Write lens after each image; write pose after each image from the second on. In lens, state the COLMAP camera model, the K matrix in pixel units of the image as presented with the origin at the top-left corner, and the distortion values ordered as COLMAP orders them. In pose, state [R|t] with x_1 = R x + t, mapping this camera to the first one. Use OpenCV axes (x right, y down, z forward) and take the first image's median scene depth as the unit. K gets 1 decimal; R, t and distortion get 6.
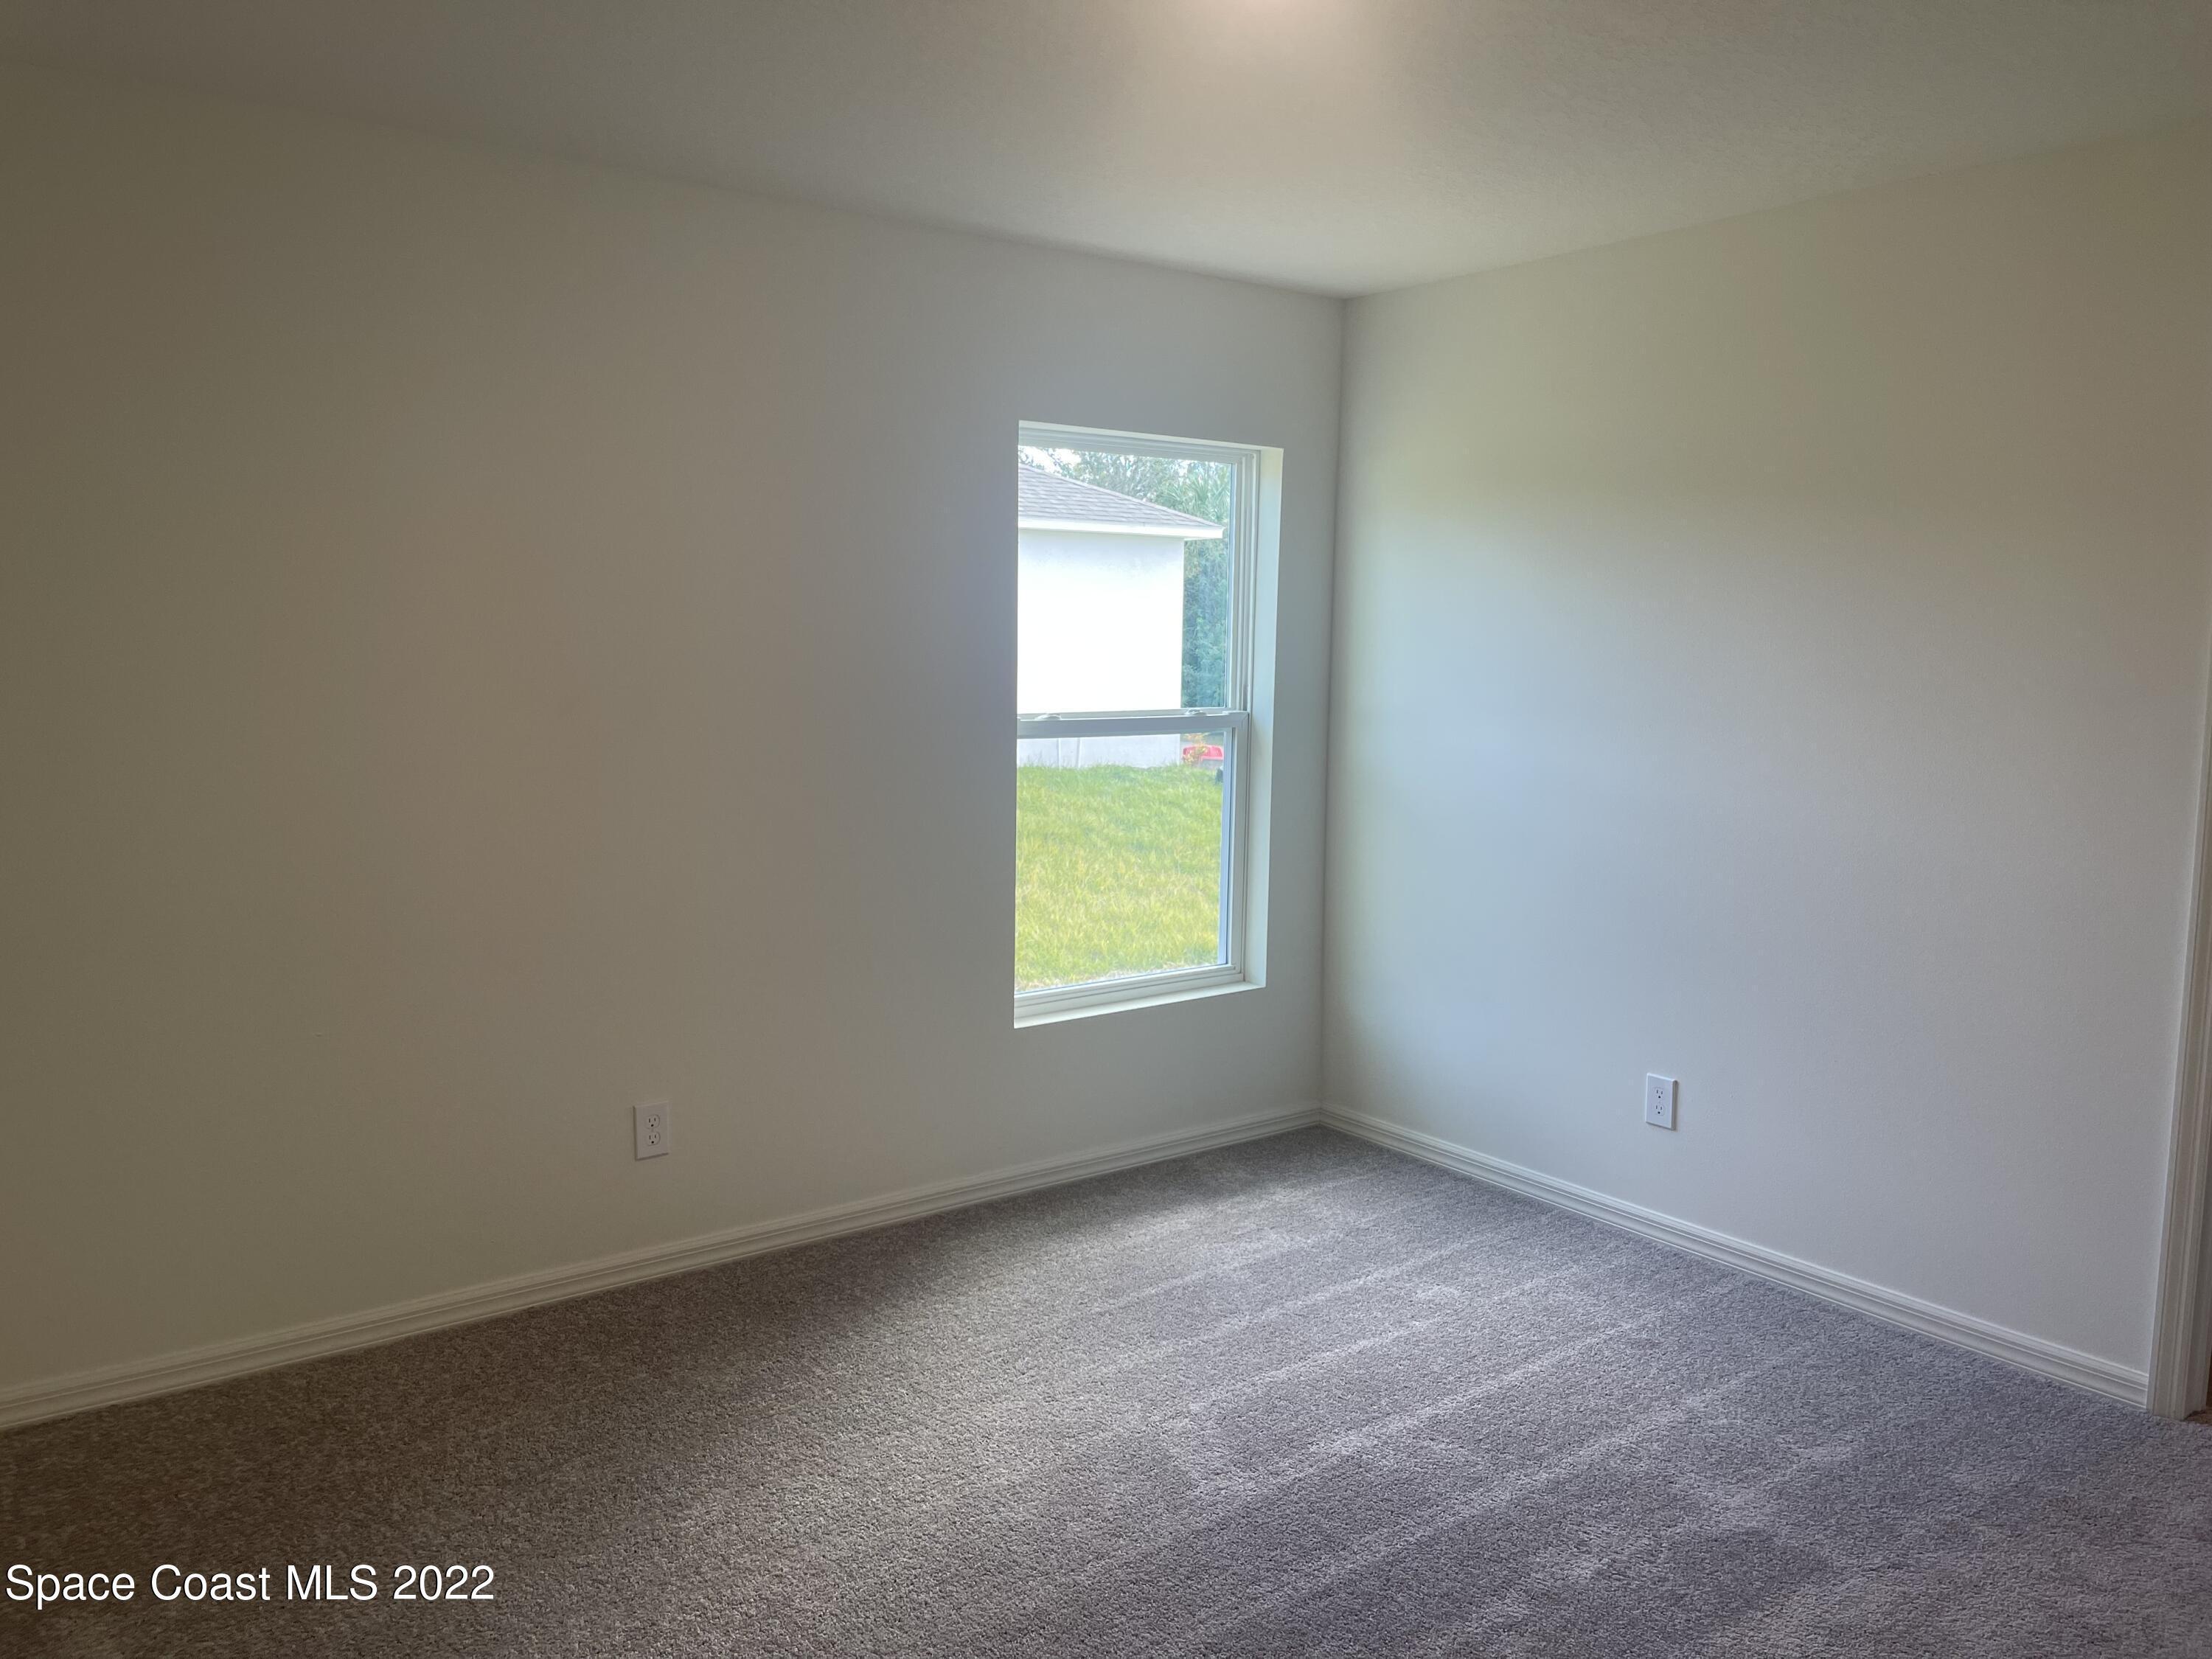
lens RADIAL K [[1688.9, 0, 1101.7], [0, 1688.9, 813.9], [0, 0, 1]] dist [0.068718, -0.105030]
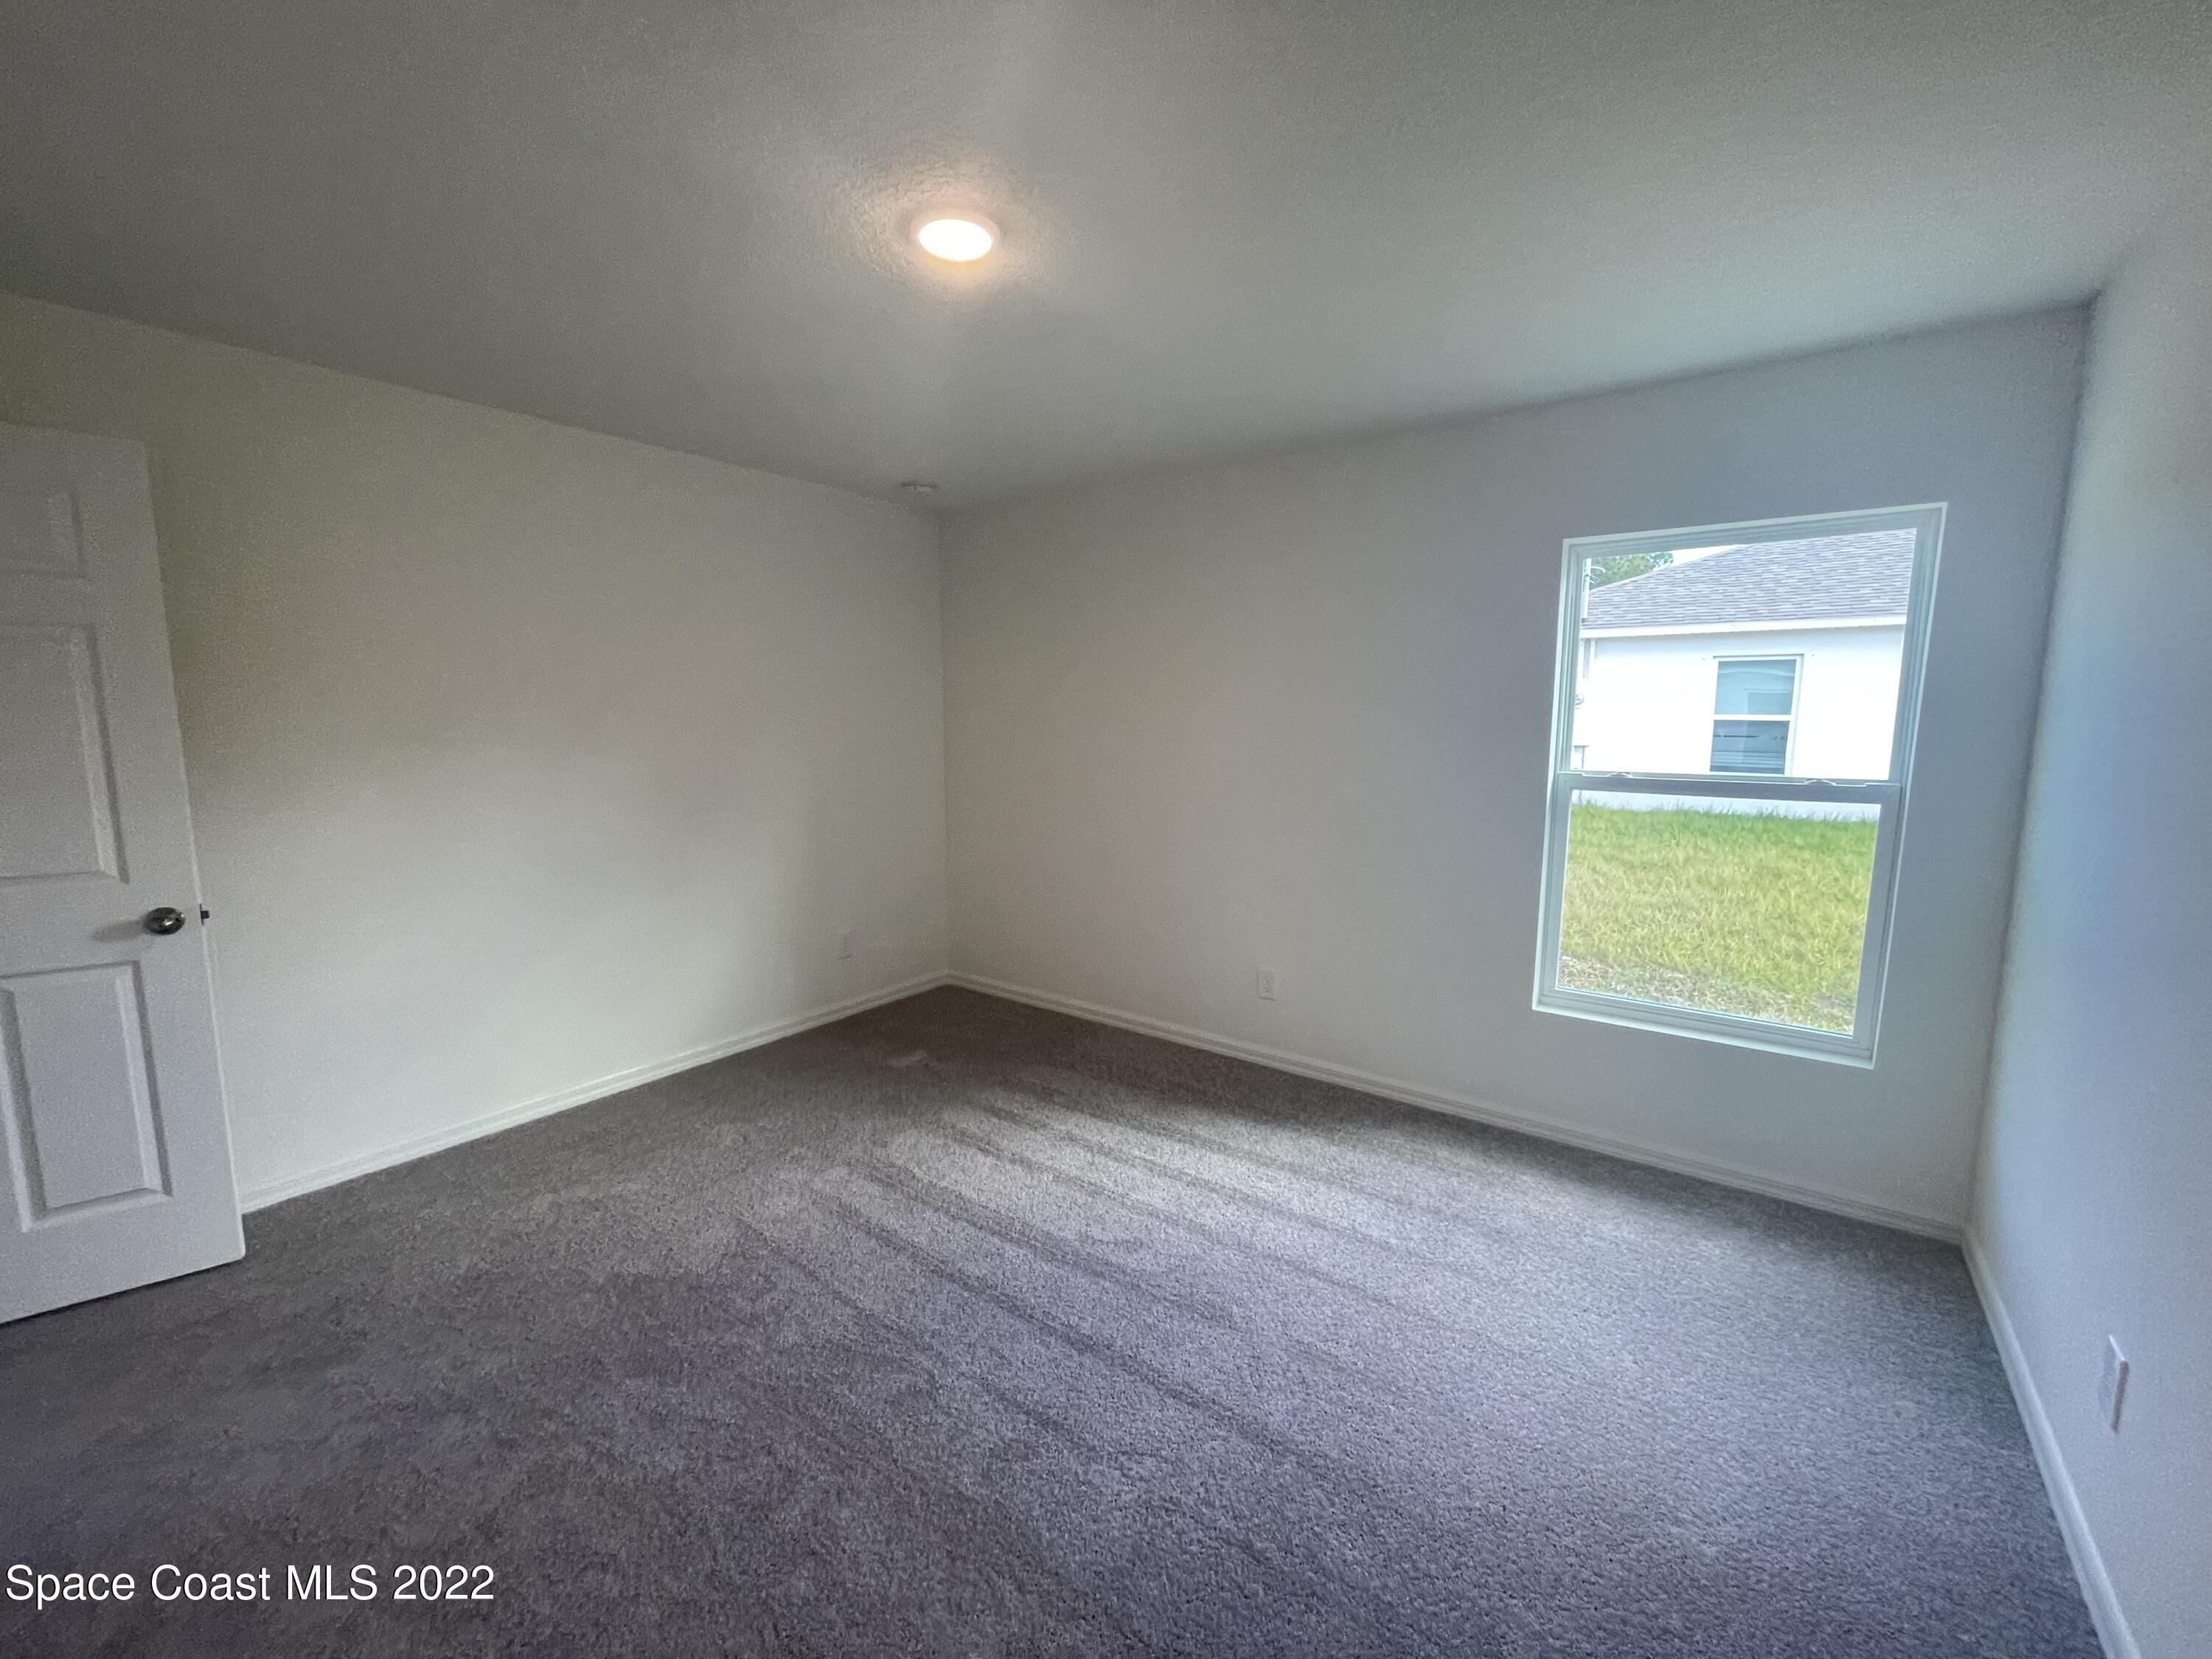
lens RADIAL K [[883.6, 0, 1106.0], [0, 883.6, 829.5], [0, 0, 1]] dist [-0.016719, 0.000089]
pose [[0.279581, 0.108670, -0.953952, 0.489998], [-0.113462, 0.990351, 0.079563, -0.027236], [0.953394, 0.085993, 0.289214, 0.476746]]
